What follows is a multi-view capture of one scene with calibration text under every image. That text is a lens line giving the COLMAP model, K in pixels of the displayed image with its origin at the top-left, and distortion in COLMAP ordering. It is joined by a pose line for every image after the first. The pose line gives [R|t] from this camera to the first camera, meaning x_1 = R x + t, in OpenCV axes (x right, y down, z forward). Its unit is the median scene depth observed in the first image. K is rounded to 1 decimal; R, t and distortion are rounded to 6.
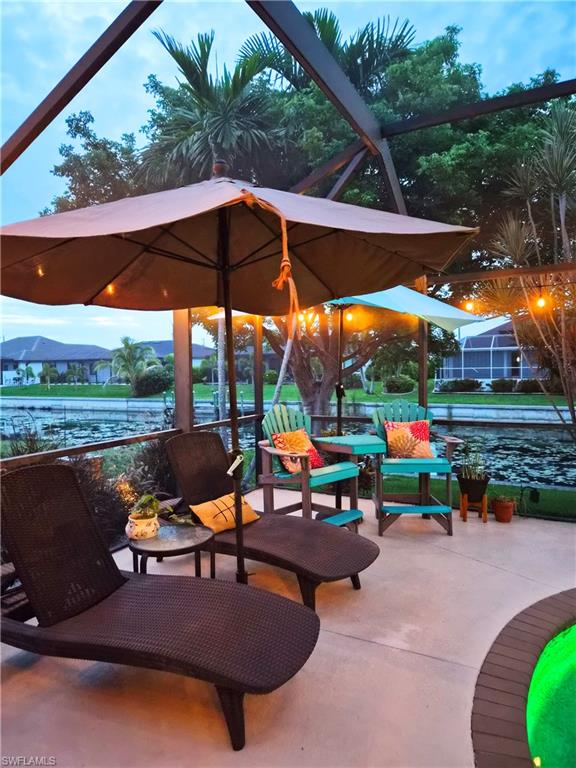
lens RADIAL K [[517.1, 0, 289.4], [0, 517.1, 382.7], [0, 0, 1]] dist [0.038905, -0.017074]
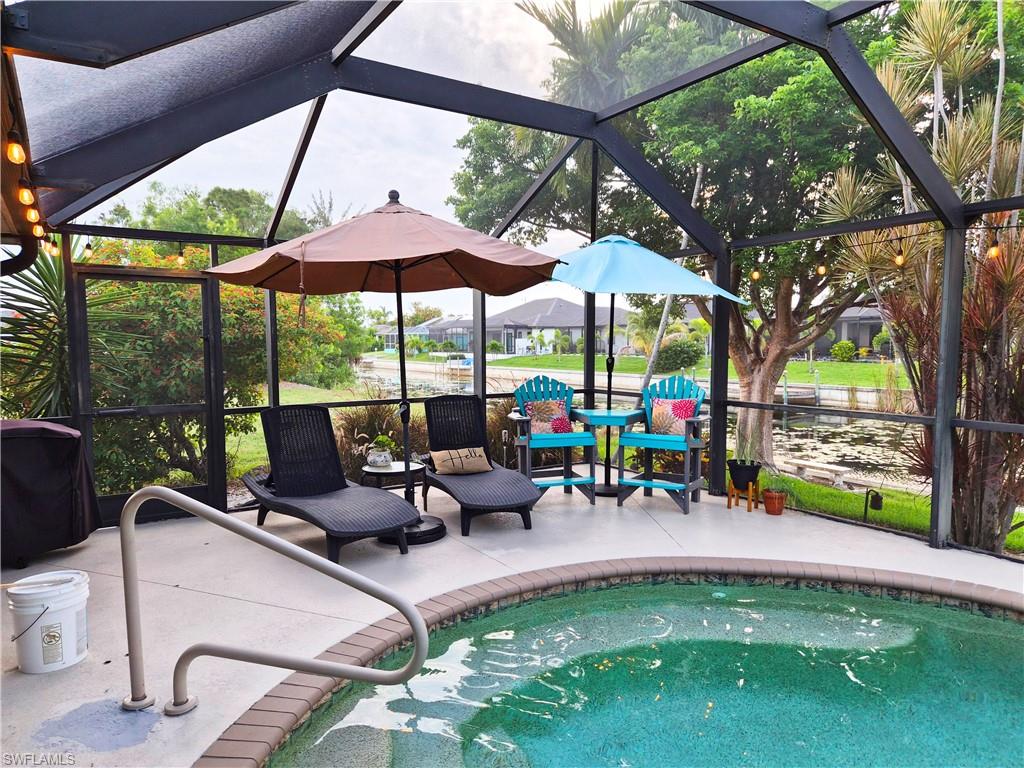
lens RADIAL K [[689.5, 0, 517.9], [0, 689.5, 387.7], [0, 0, 1]] dist [0.038905, -0.017074]
pose [[0.874022, 0.045209, -0.483779, 0.034637], [-0.023047, 0.998399, 0.051662, -0.000279], [0.485340, -0.034004, 0.873664, -0.015205]]
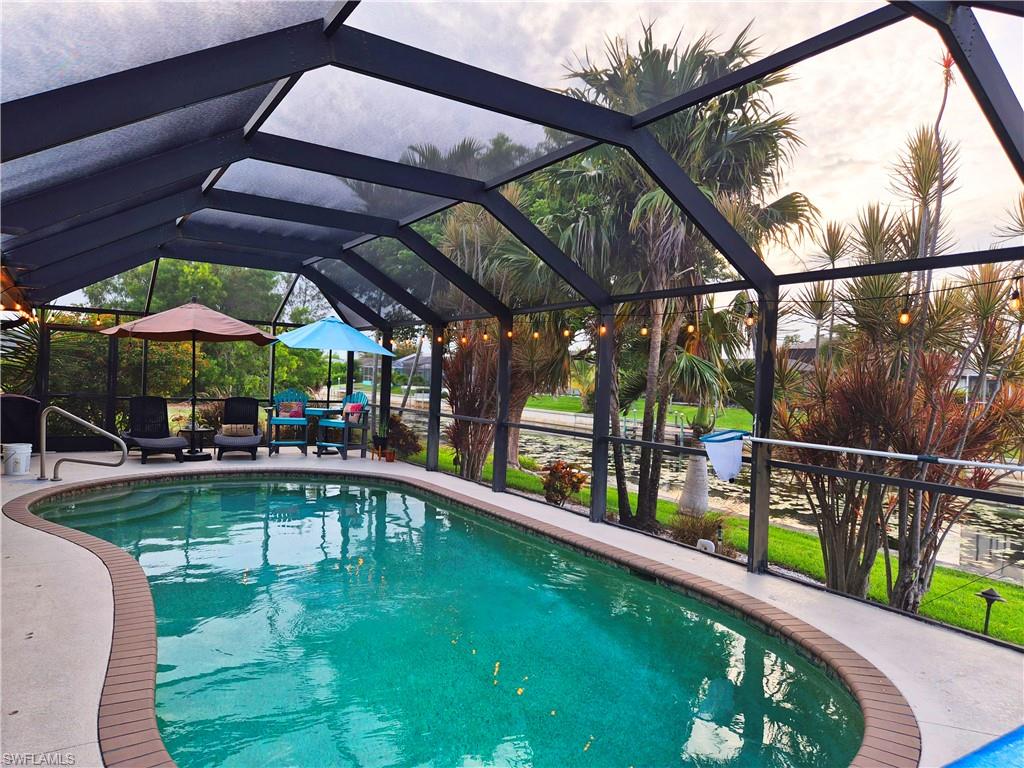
lens RADIAL K [[689.5, 0, 504.0], [0, 689.5, 385.8], [0, 0, 1]] dist [0.038905, -0.017074]
pose [[0.865277, 0.056602, -0.498088, 0.111469], [-0.068895, 0.997604, -0.006319, -0.000537], [0.496536, 0.039784, 0.867104, -0.050856]]
